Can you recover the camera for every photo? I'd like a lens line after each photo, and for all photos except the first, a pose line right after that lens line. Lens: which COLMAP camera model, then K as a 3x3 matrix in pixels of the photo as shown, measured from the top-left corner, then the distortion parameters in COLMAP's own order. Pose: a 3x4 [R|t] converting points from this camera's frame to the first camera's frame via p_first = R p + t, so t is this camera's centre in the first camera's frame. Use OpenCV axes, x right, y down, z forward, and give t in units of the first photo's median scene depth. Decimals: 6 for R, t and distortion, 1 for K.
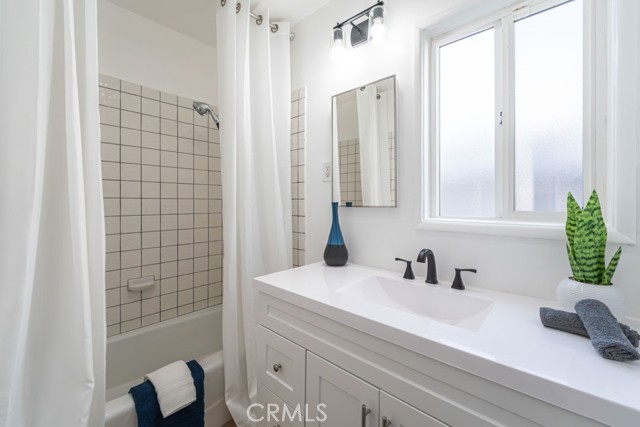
lens RADIAL K [[263.9, 0, 317.5], [0, 263.9, 200.9], [0, 0, 1]] dist [-0.000349, -0.000238]
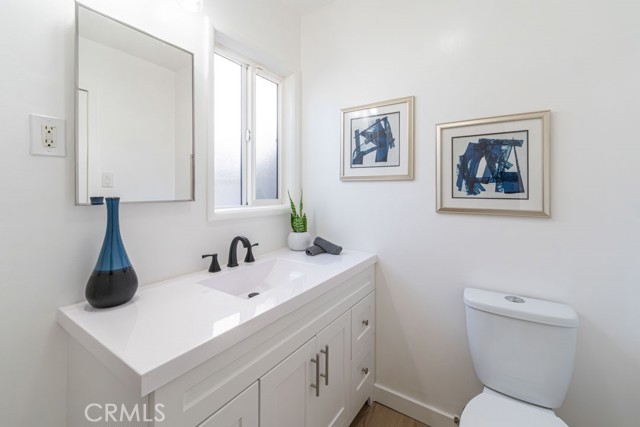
lens RADIAL K [[268.1, 0, 319.1], [0, 268.1, 189.4], [0, 0, 1]] dist [-0.000546, -0.000043]
pose [[-0.140825, 0.007821, 0.990004, -0.703441], [0.001773, 0.999969, -0.007648, -0.008337], [-0.990033, 0.000678, -0.140835, 0.742736]]
